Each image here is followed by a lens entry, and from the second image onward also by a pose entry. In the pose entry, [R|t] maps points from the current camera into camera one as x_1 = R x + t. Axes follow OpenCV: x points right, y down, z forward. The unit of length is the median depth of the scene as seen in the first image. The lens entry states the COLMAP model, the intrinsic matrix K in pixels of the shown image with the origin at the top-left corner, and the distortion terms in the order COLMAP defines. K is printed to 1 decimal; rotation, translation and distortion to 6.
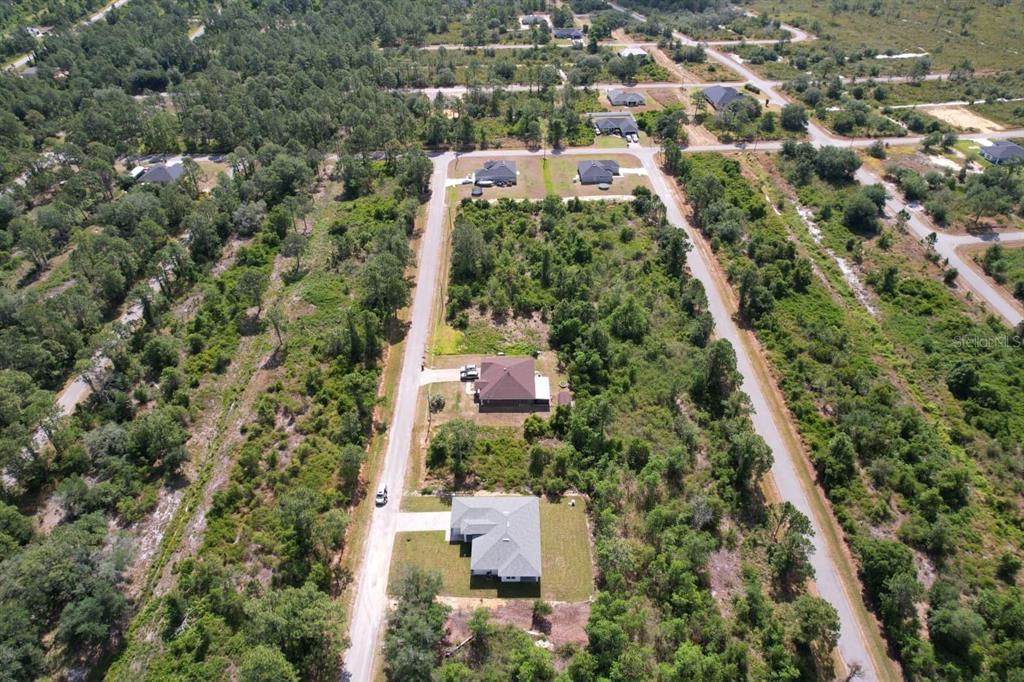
lens RADIAL K [[658.4, 0, 514.0], [0, 658.4, 343.7], [0, 0, 1]] dist [-0.048128, 0.014881]
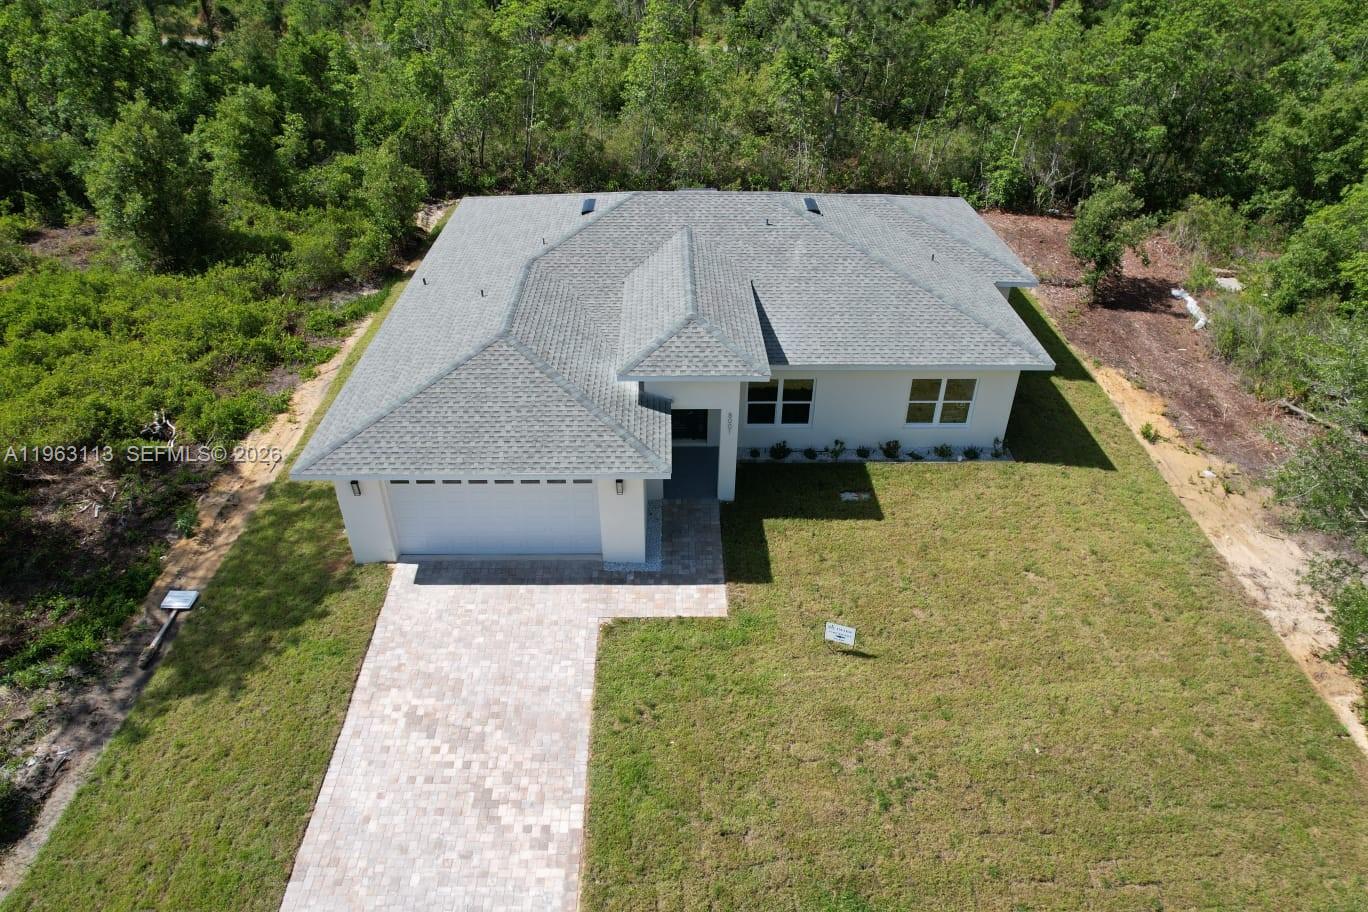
lens RADIAL K [[879.6, 0, 679.7], [0, 879.6, 454.8], [0, 0, 1]] dist [-0.048128, 0.014881]
pose [[-0.007594, -0.554806, 0.831945, -0.192606], [0.616417, 0.652500, 0.440765, 0.203390], [-0.787383, 0.516173, 0.337037, 0.881184]]
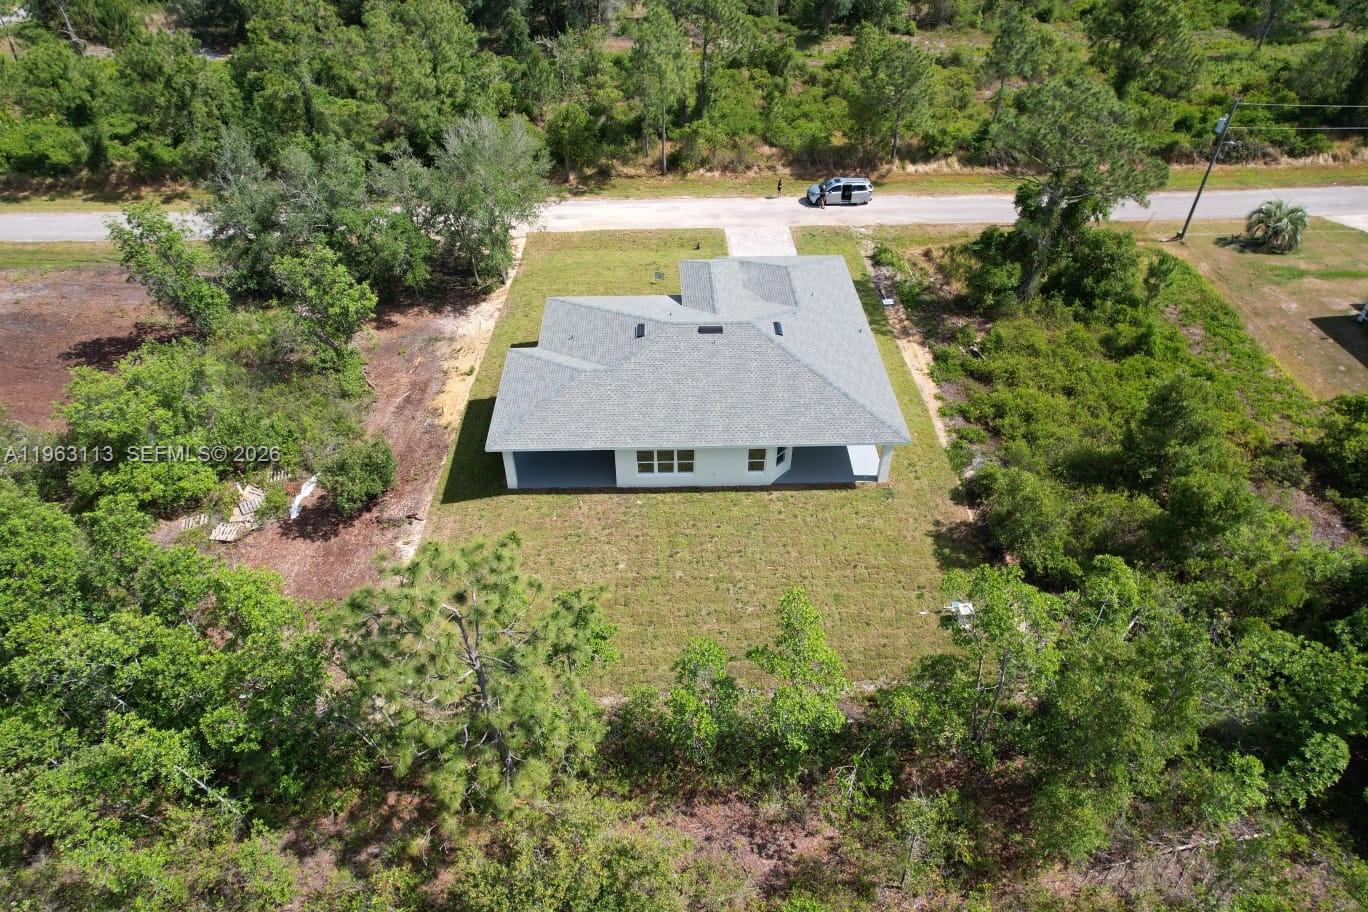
lens RADIAL K [[879.6, 0, 683.6], [0, 879.6, 455.2], [0, 0, 1]] dist [-0.048128, 0.014881]
pose [[0.025641, 0.630517, -0.775752, 0.247697], [-0.619296, 0.619182, 0.482790, 0.140980], [0.784739, 0.468041, 0.406353, 0.804440]]
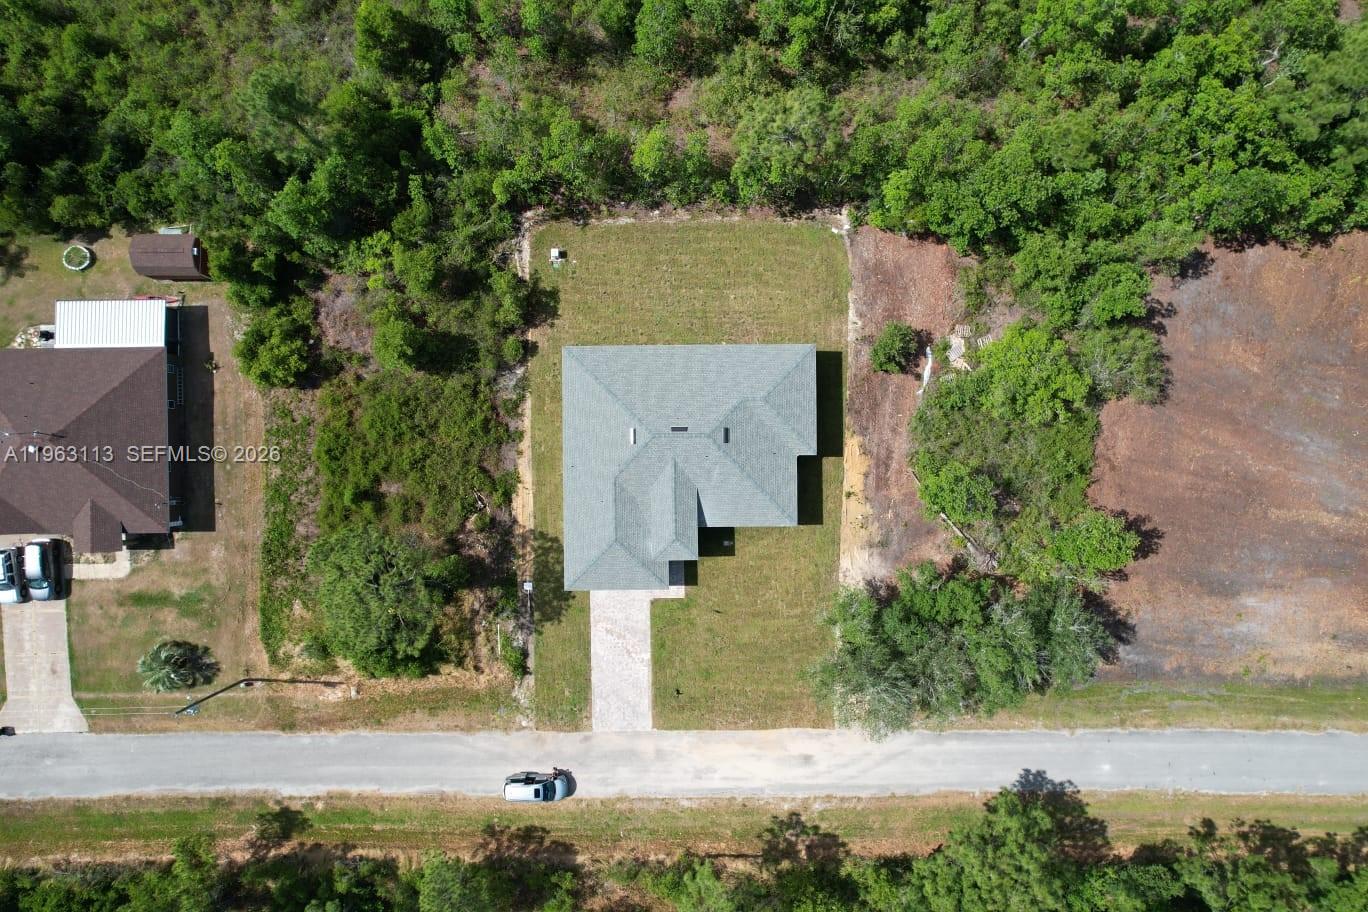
lens RADIAL K [[879.6, 0, 683.6], [0, 879.6, 458.2], [0, 0, 1]] dist [-0.048128, 0.014881]
pose [[-0.006121, -0.999936, -0.009462, -0.017745], [0.617090, -0.011223, 0.786813, -0.094044], [-0.786869, -0.001023, 0.617120, 0.638027]]
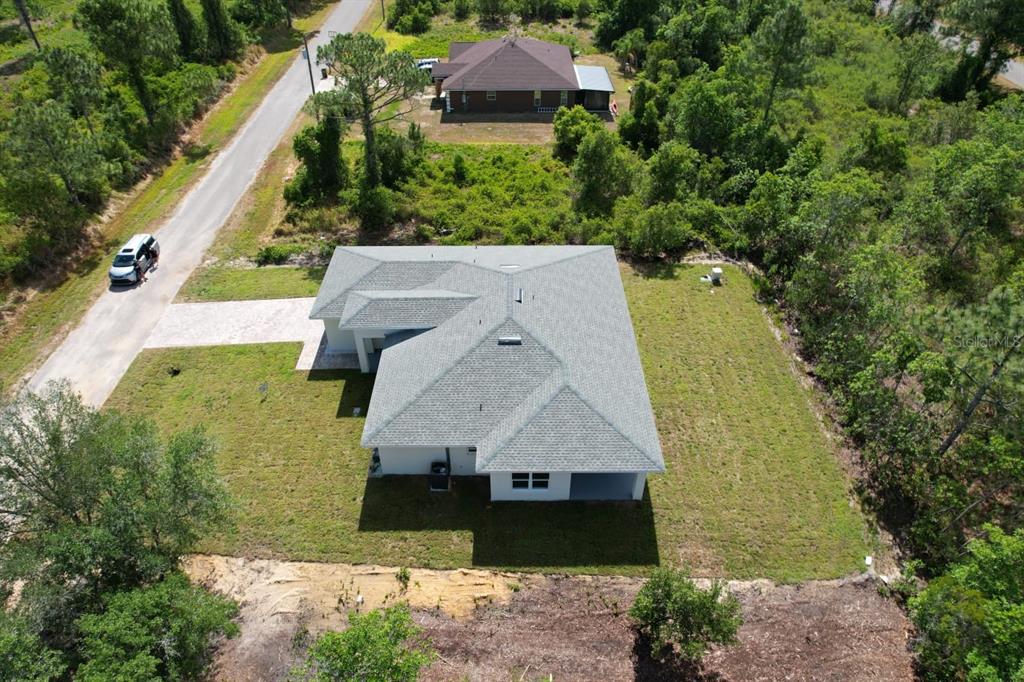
lens RADIAL K [[658.4, 0, 511.0], [0, 658.4, 338.7], [0, 0, 1]] dist [-0.048128, 0.014881]
pose [[0.999986, -0.002483, -0.004729, -0.009147], [0.002540, 0.999925, 0.011988, 0.264645], [0.004699, -0.012000, 0.999917, 0.666634]]
